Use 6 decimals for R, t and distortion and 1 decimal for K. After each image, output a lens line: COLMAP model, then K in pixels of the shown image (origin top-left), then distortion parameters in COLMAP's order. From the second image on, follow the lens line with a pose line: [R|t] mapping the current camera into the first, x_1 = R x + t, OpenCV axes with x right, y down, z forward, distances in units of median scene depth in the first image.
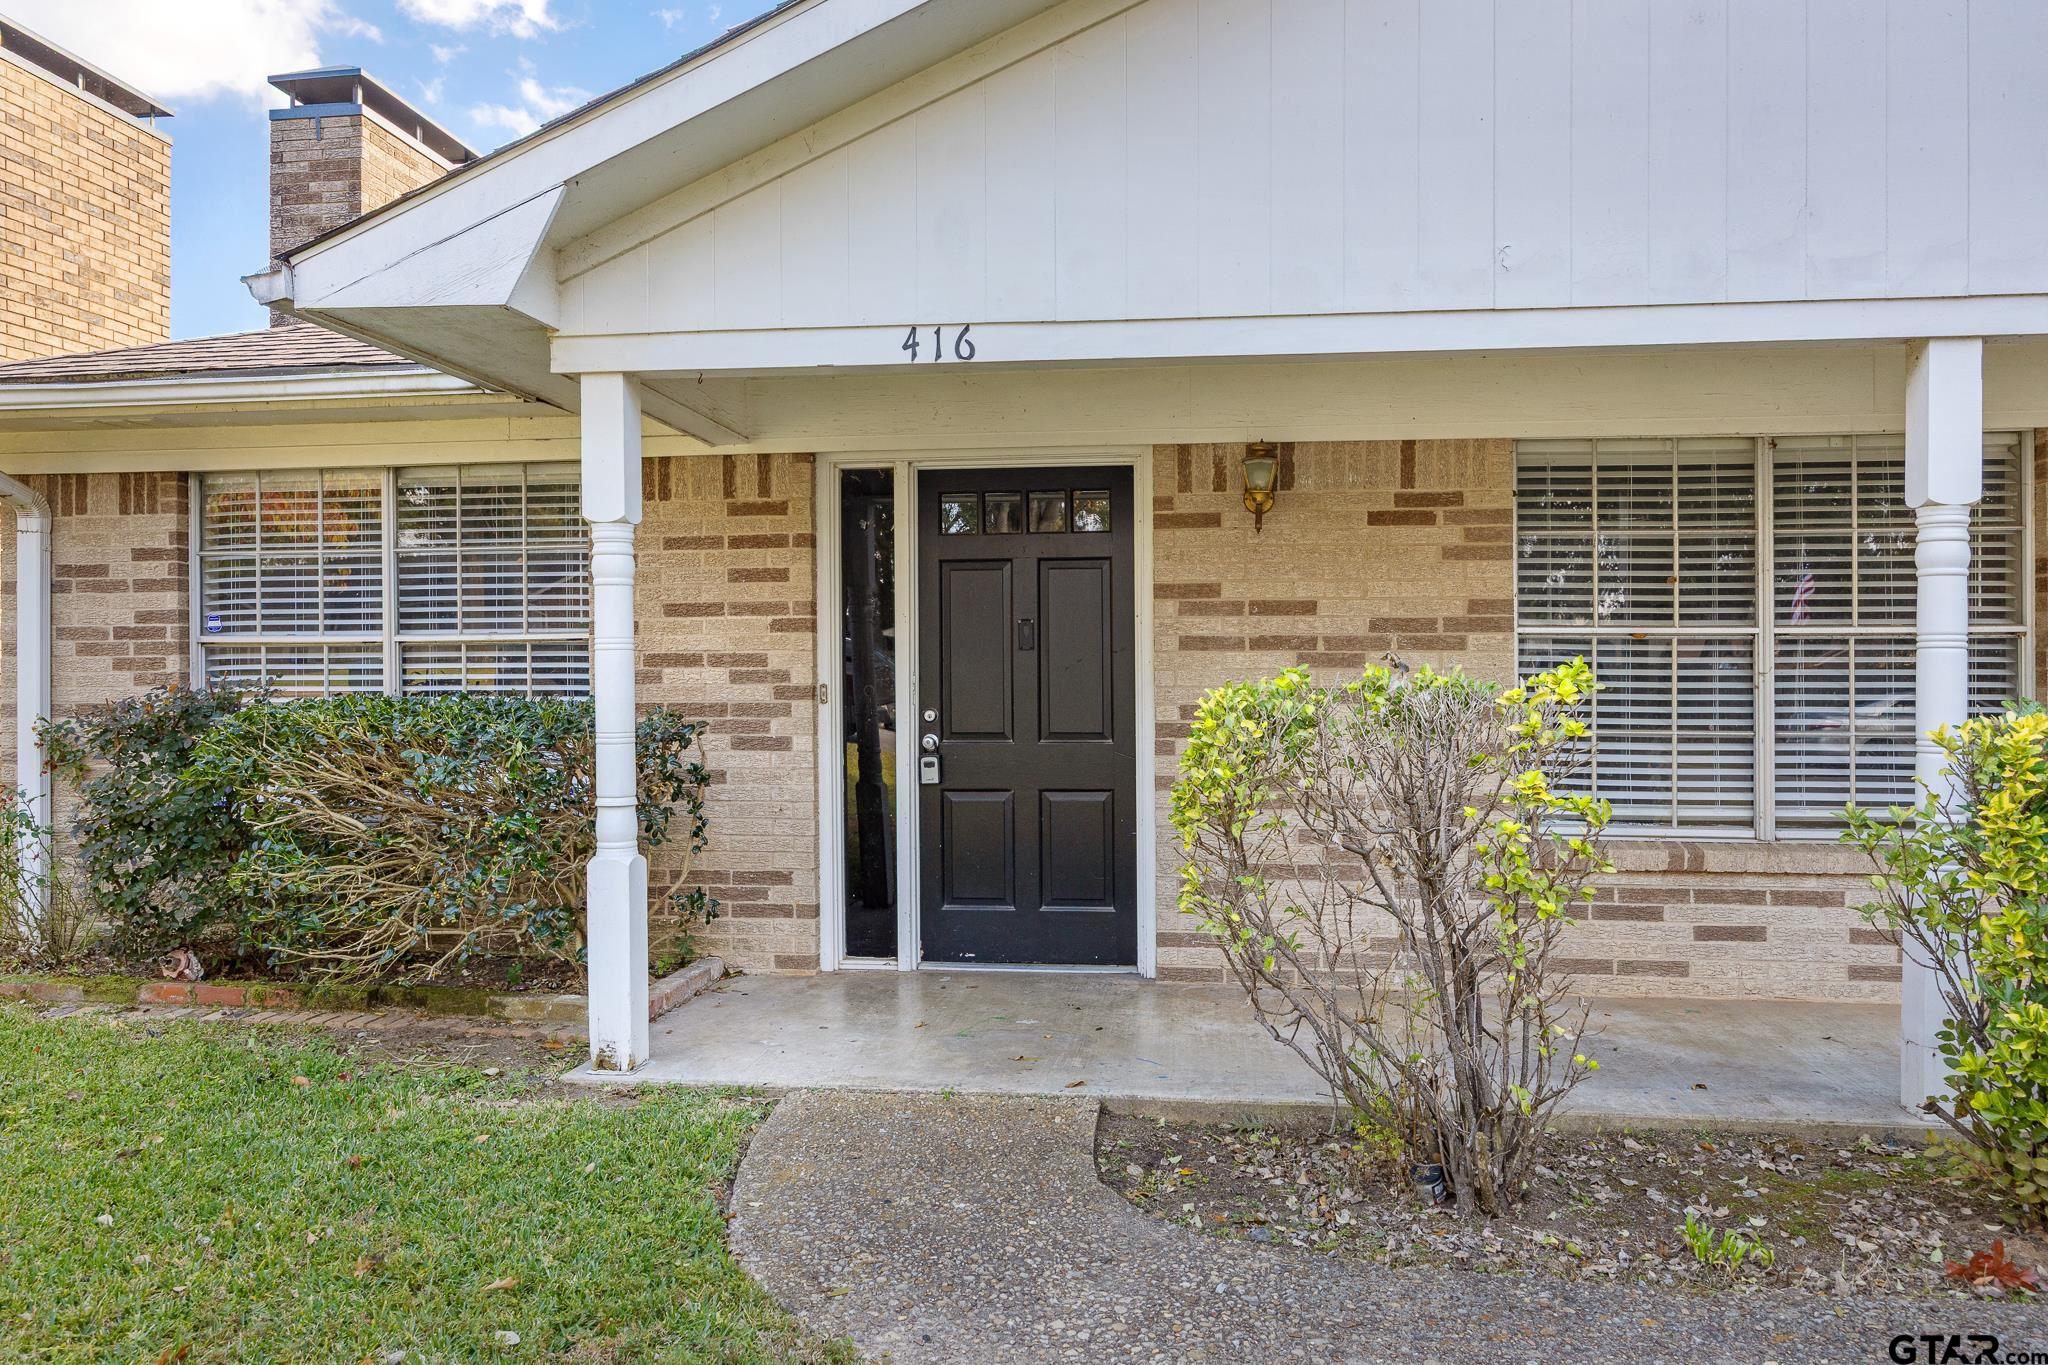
lens RADIAL K [[1013.6, 0, 1044.2], [0, 1013.6, 684.4], [0, 0, 1]] dist [-0.003727, -0.000627]
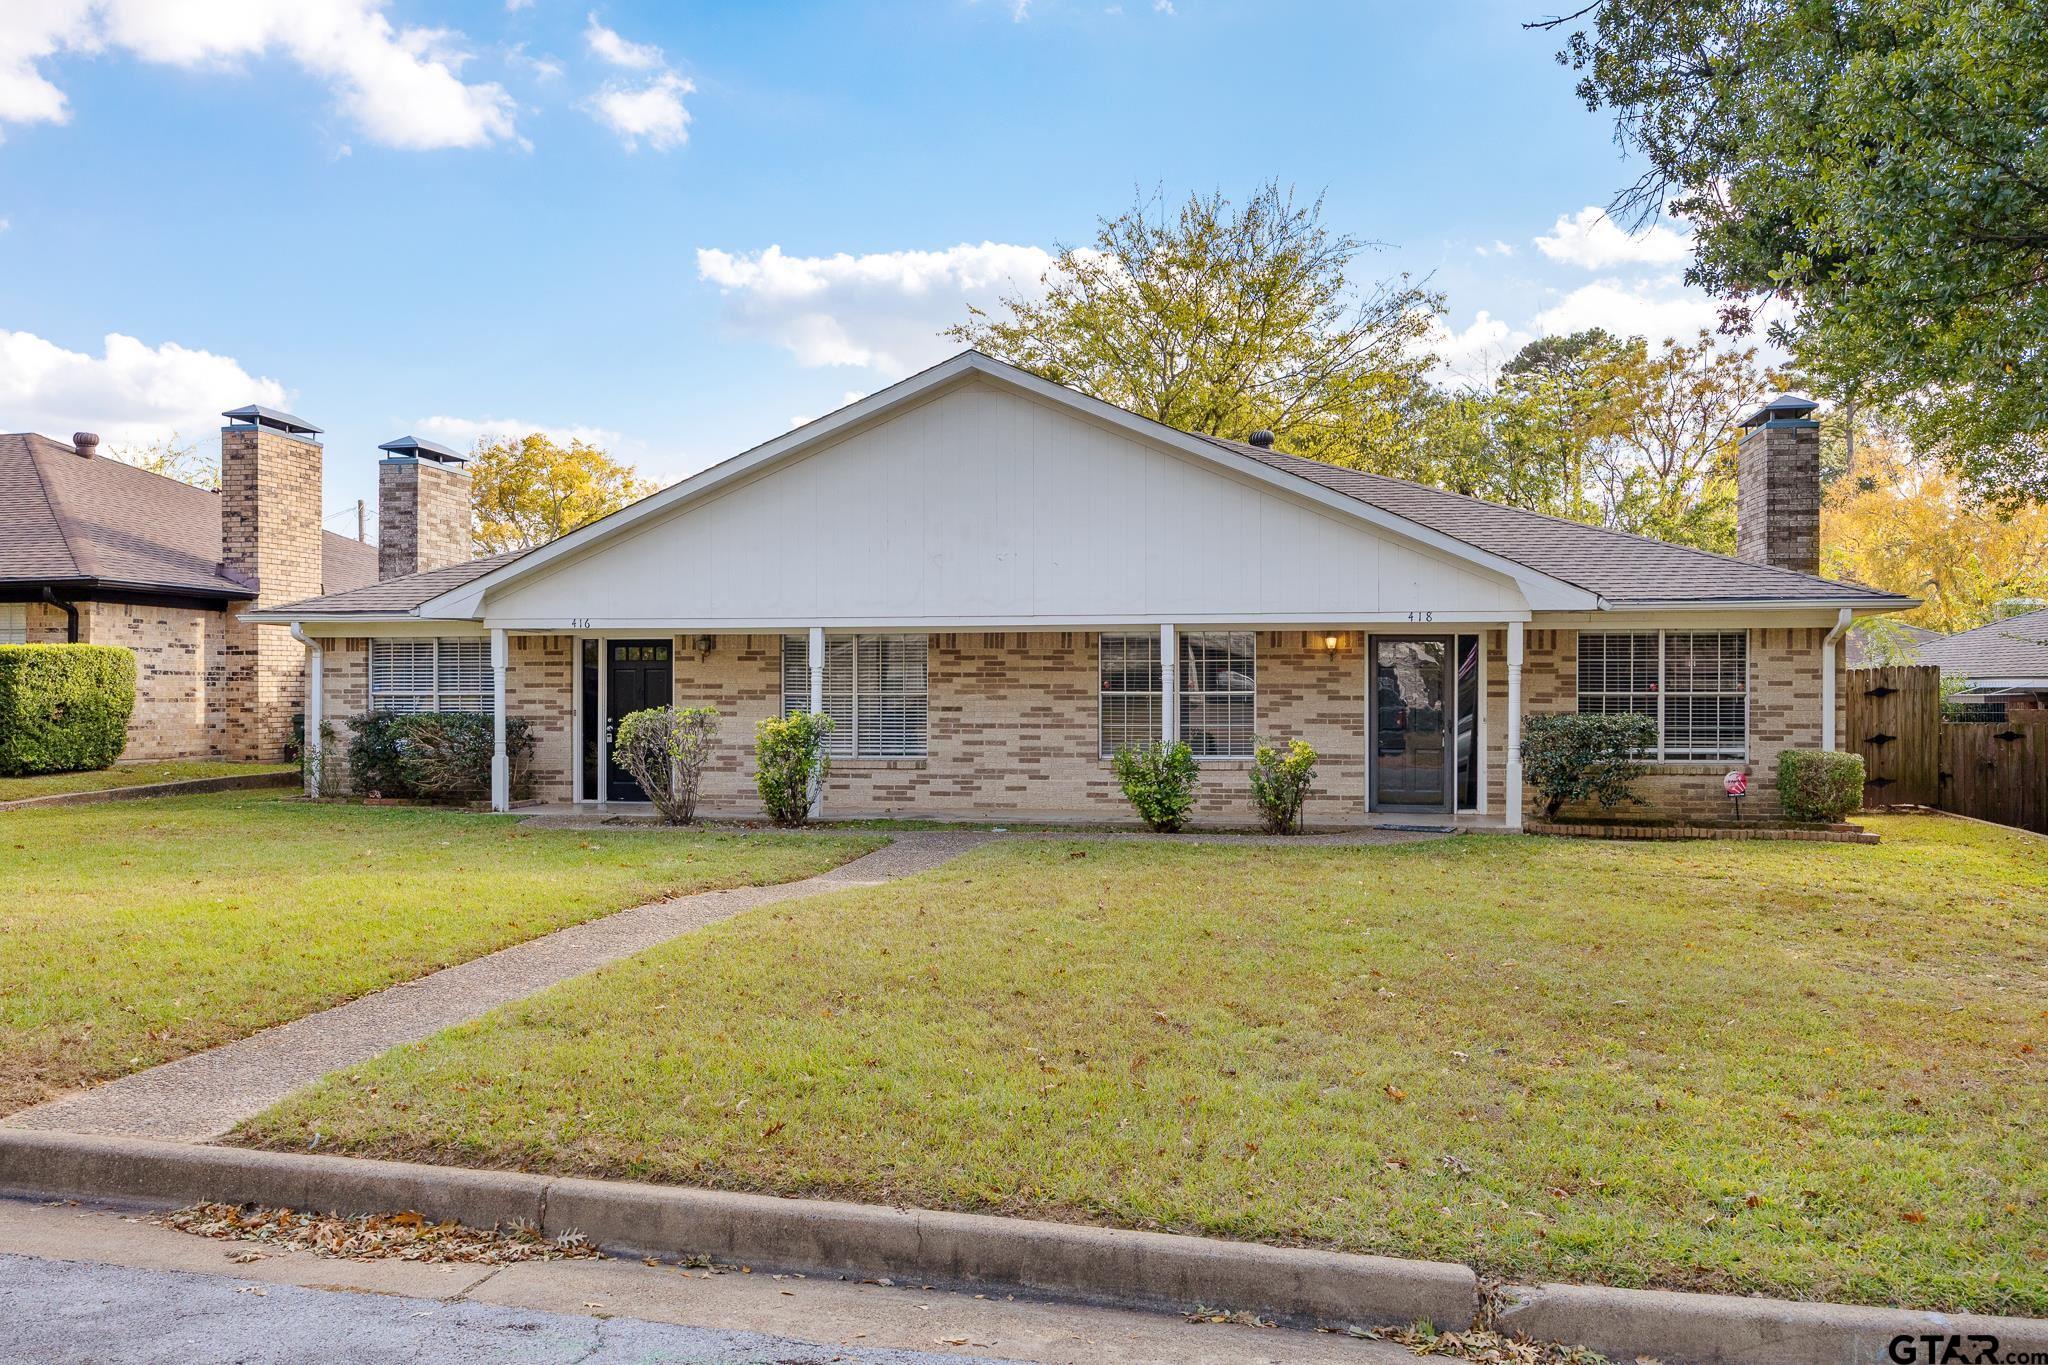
lens RADIAL K [[1013.6, 0, 1004.2], [0, 1013.6, 686.4], [0, 0, 1]] dist [-0.003727, -0.000627]
pose [[0.999674, 0.002292, -0.025431, 1.176107], [-0.002536, 0.999951, -0.009569, -0.045239], [0.025407, 0.009631, 0.999631, -2.066528]]
